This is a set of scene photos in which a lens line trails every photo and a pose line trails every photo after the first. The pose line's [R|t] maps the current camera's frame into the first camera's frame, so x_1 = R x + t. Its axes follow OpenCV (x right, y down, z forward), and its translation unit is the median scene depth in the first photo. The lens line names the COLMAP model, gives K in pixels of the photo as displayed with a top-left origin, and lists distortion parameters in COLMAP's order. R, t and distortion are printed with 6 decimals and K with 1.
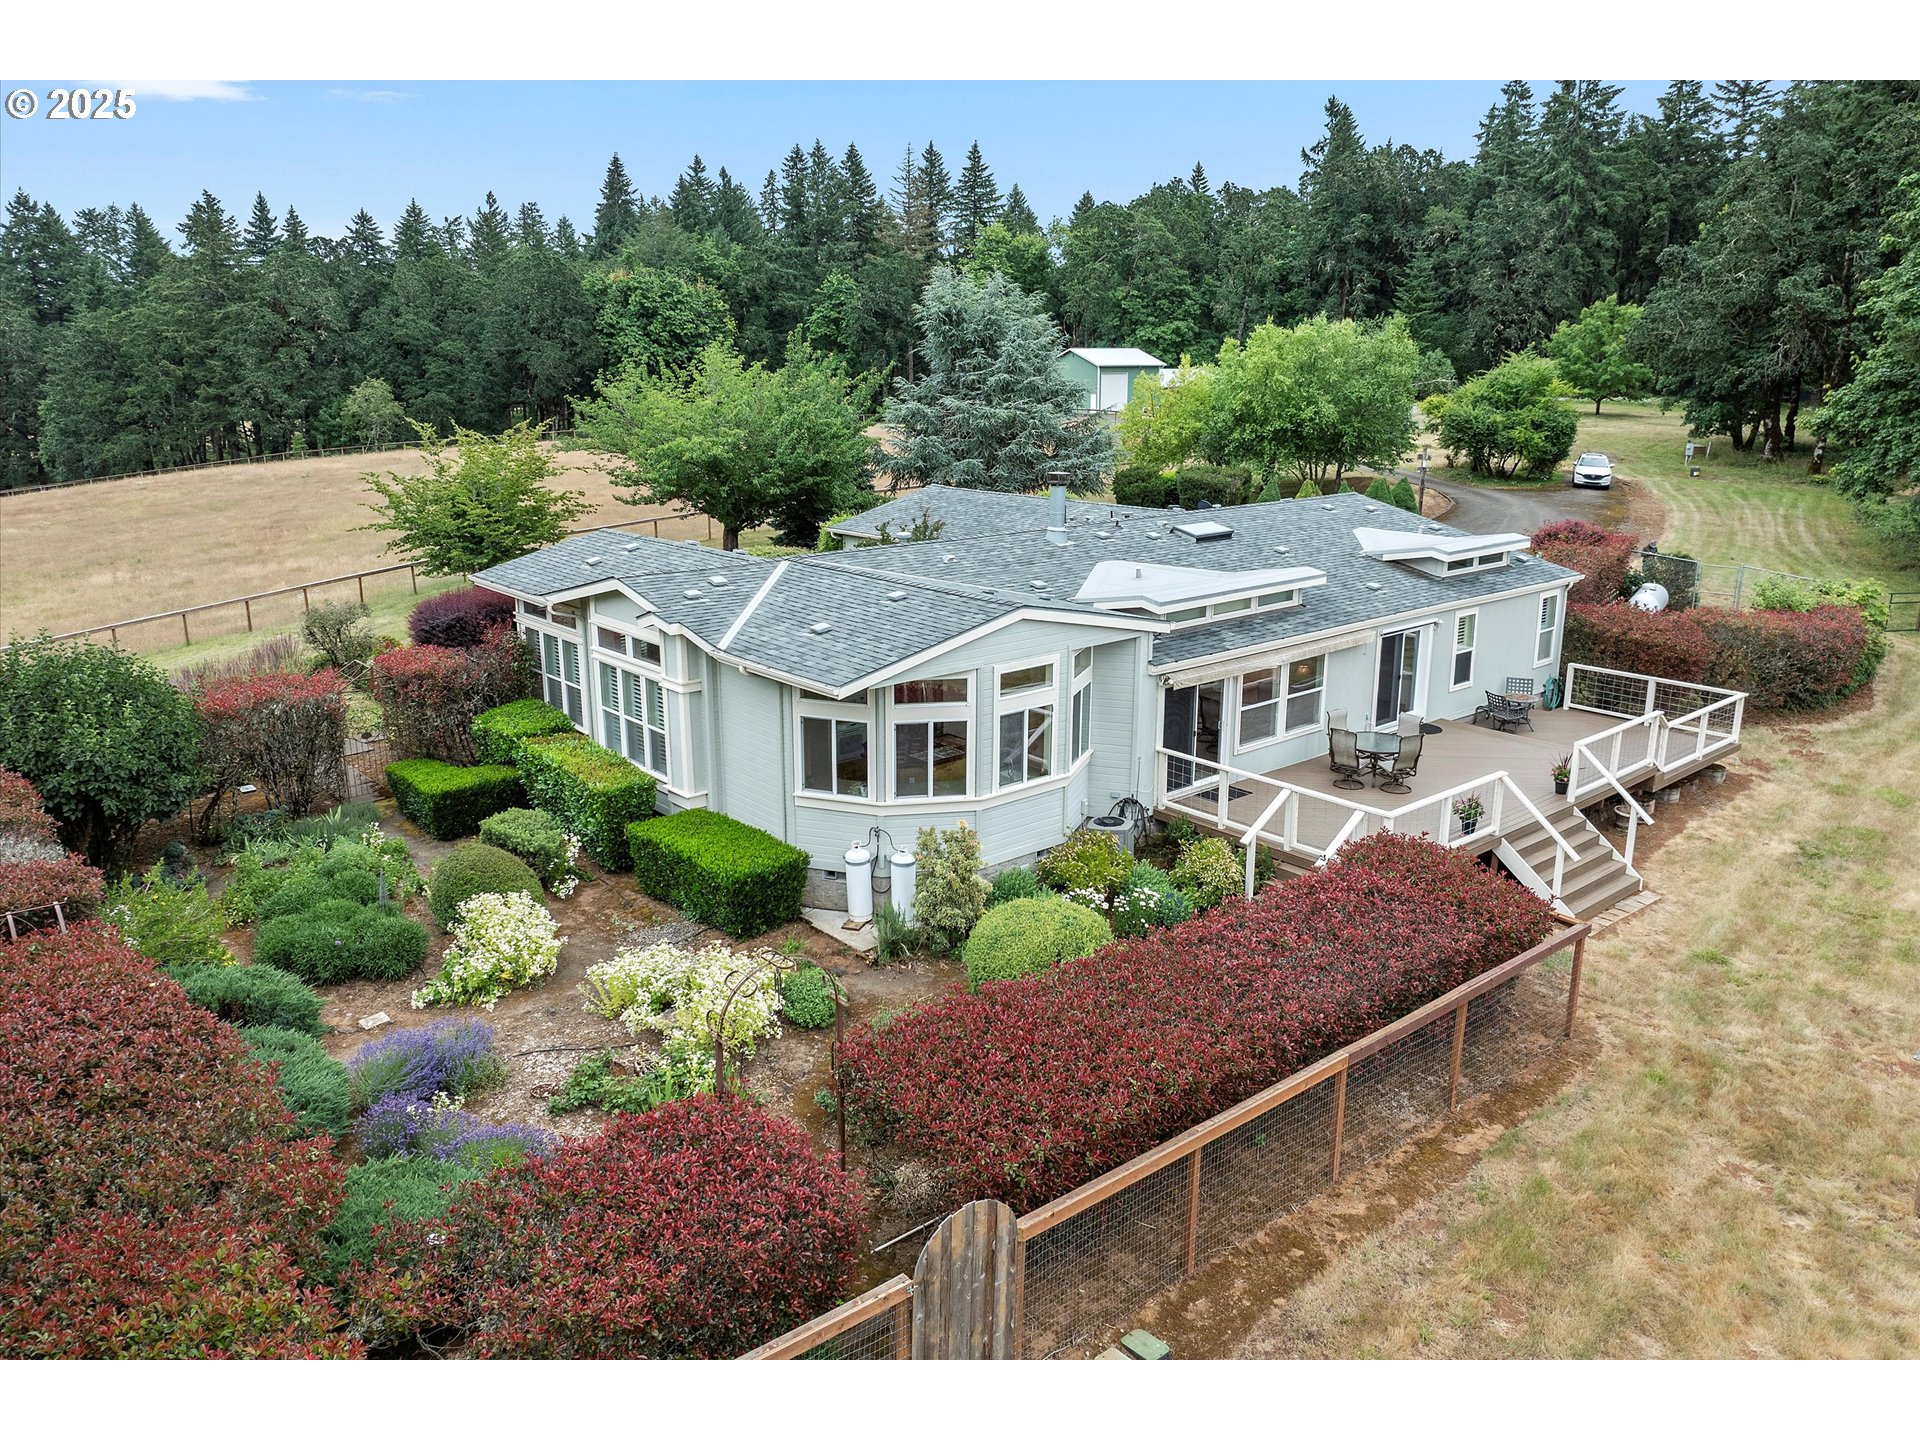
lens RADIAL K [[1464.4, 0, 960.0], [0, 1464.4, 720.0], [0, 0, 1]] dist [-0.043714, 0.001610]
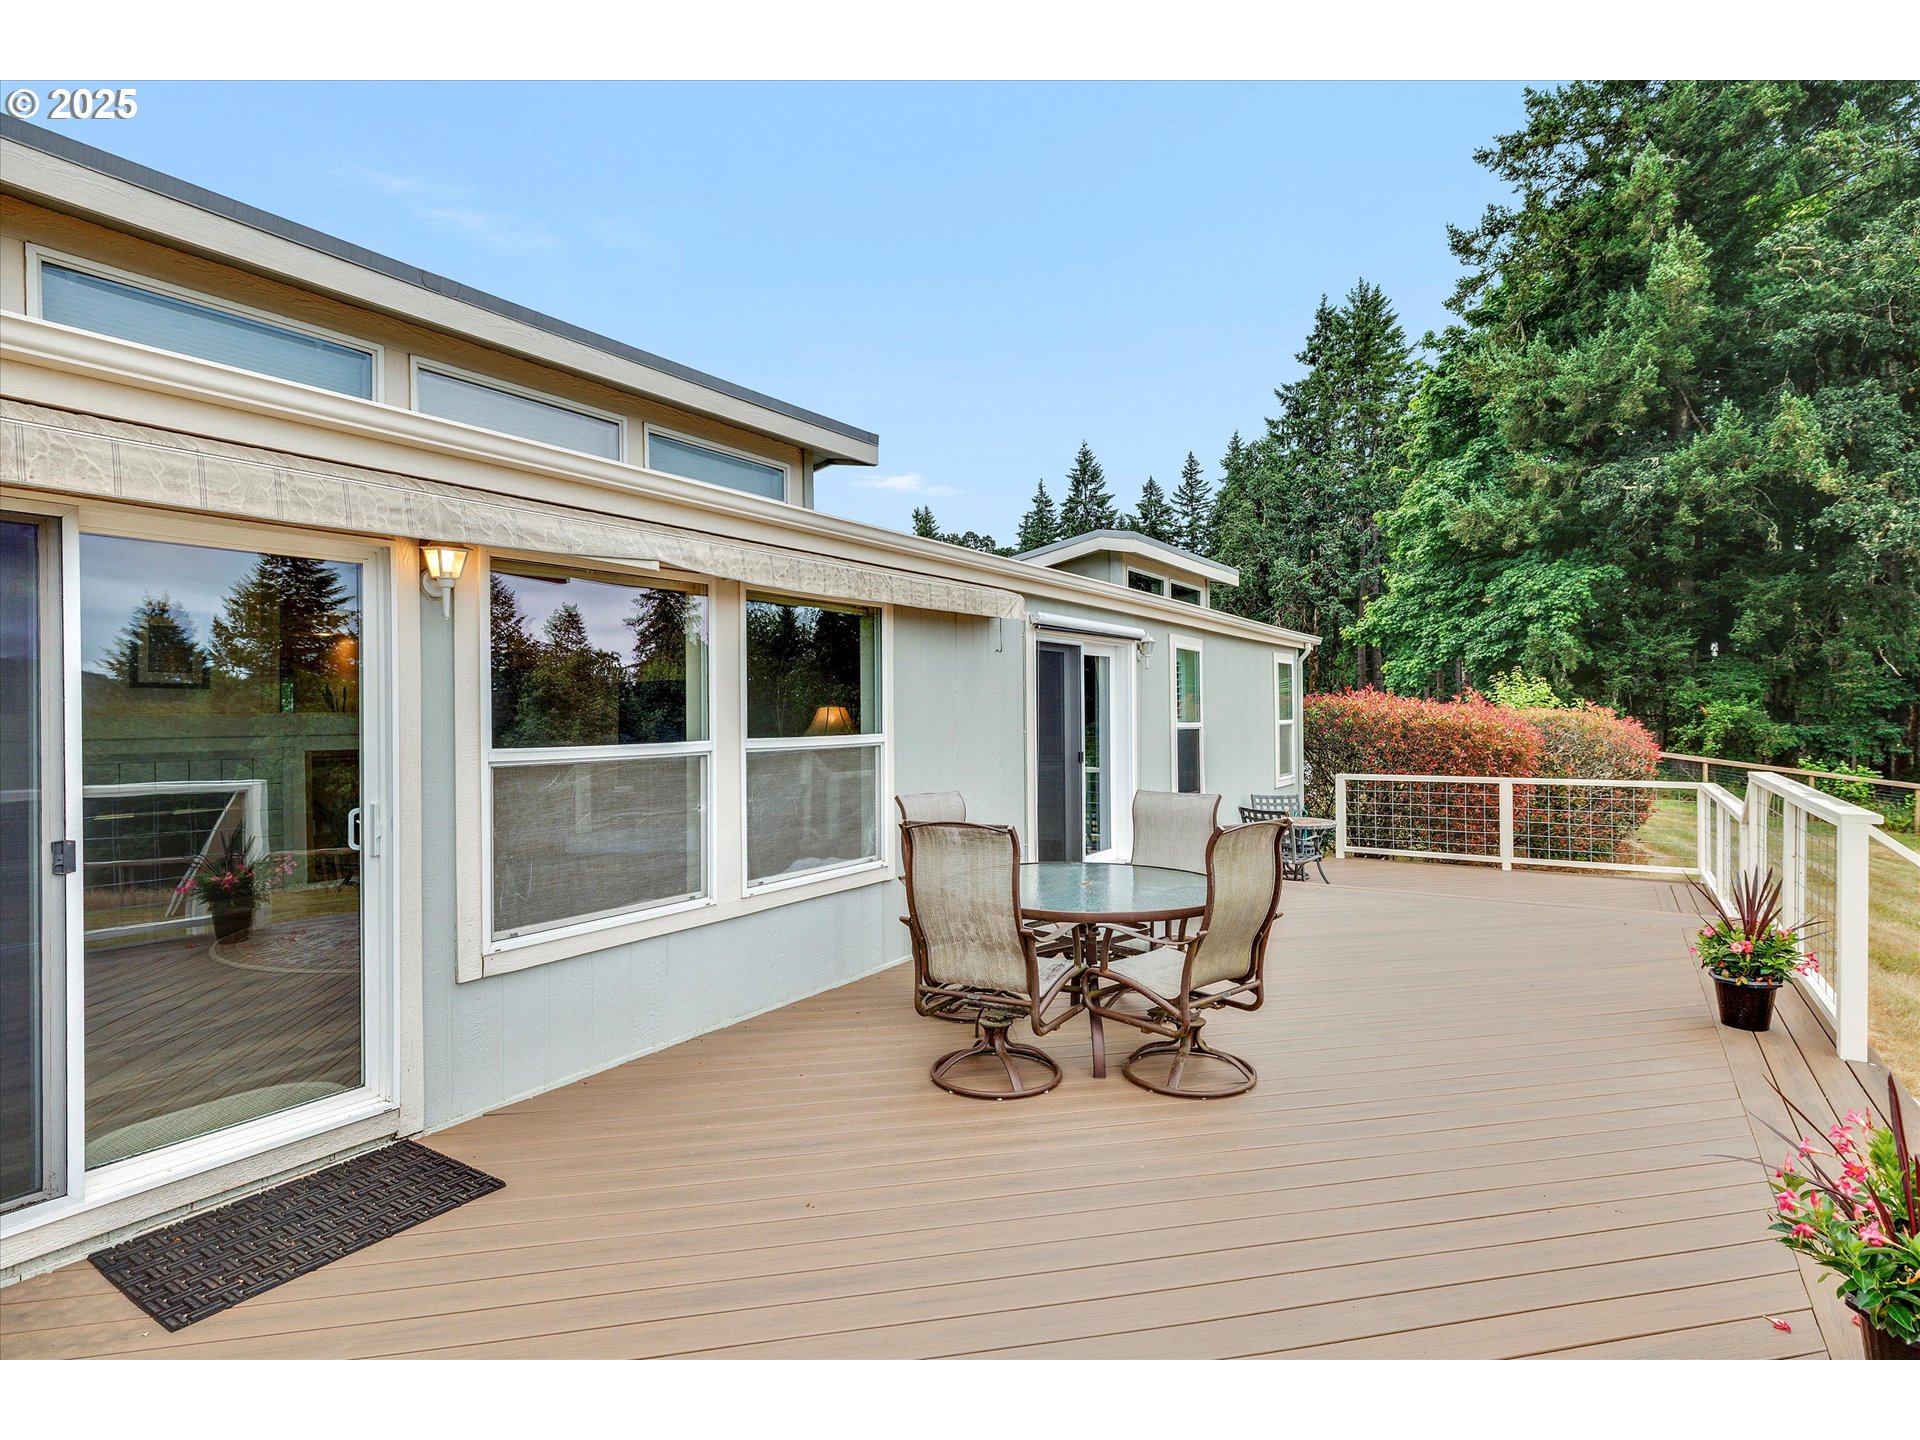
lens RADIAL K [[972.1, 0, 960.0], [0, 972.1, 720.0], [0, 0, 1]] dist [0.000882, 0.000077]
pose [[0.963642, -0.014531, 0.266800, 0.185074], [0.083025, 0.965377, -0.247295, 0.023119], [-0.253969, 0.260455, 0.931484, 0.707718]]
